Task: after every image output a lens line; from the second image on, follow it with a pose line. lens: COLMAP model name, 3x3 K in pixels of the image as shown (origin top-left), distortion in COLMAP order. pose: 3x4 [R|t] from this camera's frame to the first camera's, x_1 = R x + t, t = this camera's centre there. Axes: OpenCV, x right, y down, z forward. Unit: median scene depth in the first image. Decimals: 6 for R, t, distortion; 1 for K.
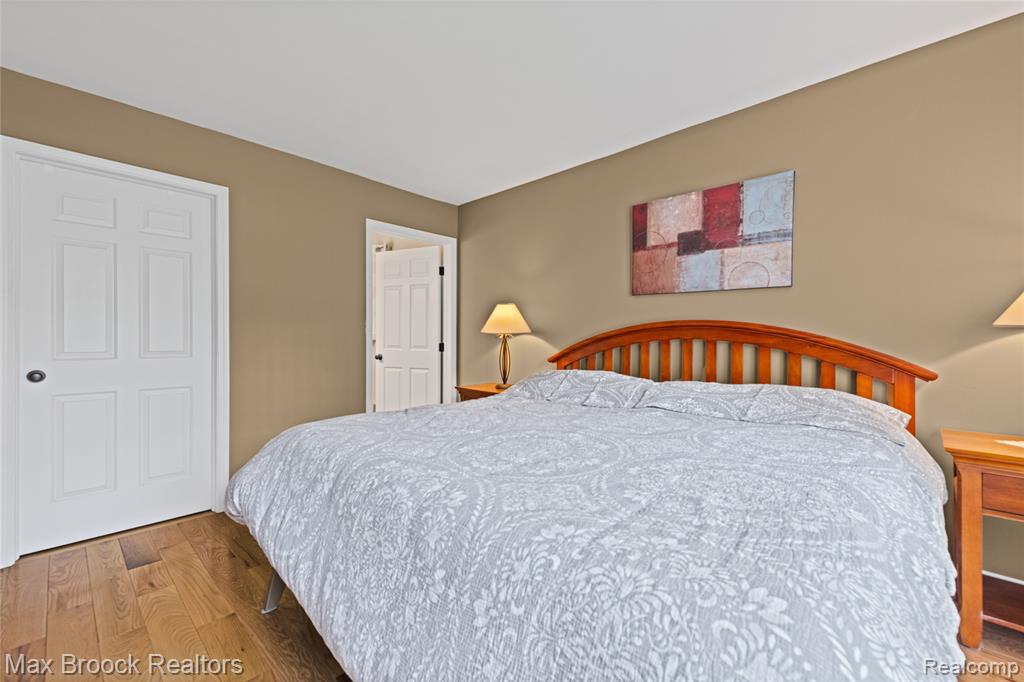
lens RADIAL K [[416.3, 0, 511.6], [0, 416.3, 336.5], [0, 0, 1]] dist [0.003756, 0.000087]
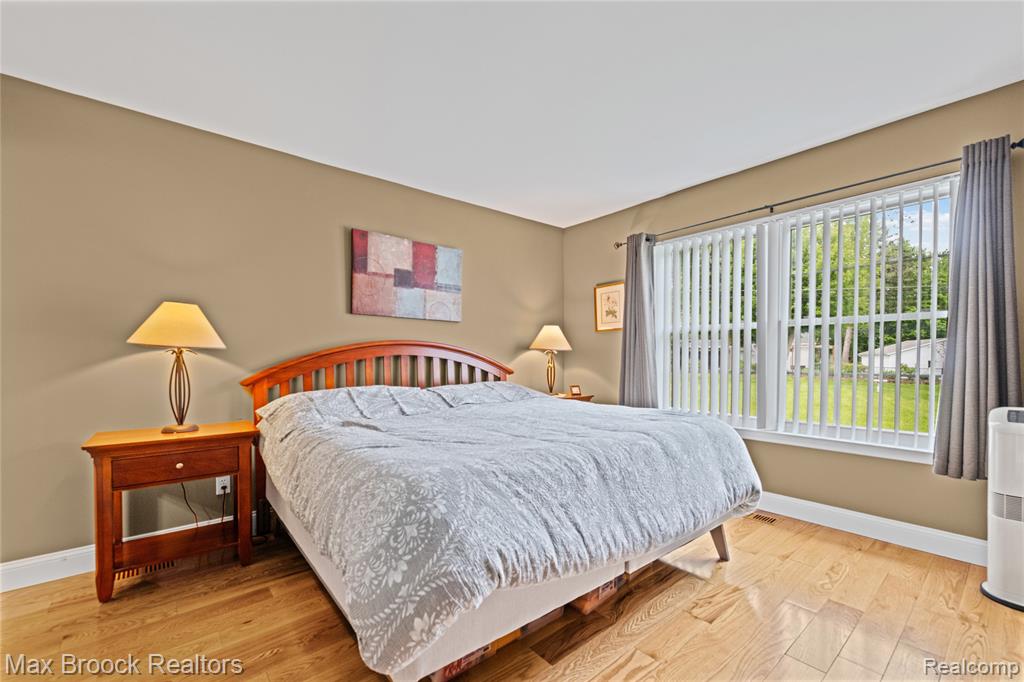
lens RADIAL K [[419.8, 0, 506.5], [0, 419.8, 364.3], [0, 0, 1]] dist [0.022366, 0.000163]
pose [[0.128654, -0.015427, 0.991570, -0.799120], [0.008434, 0.999860, 0.014462, 0.018132], [-0.991654, 0.006502, 0.128766, 0.535623]]
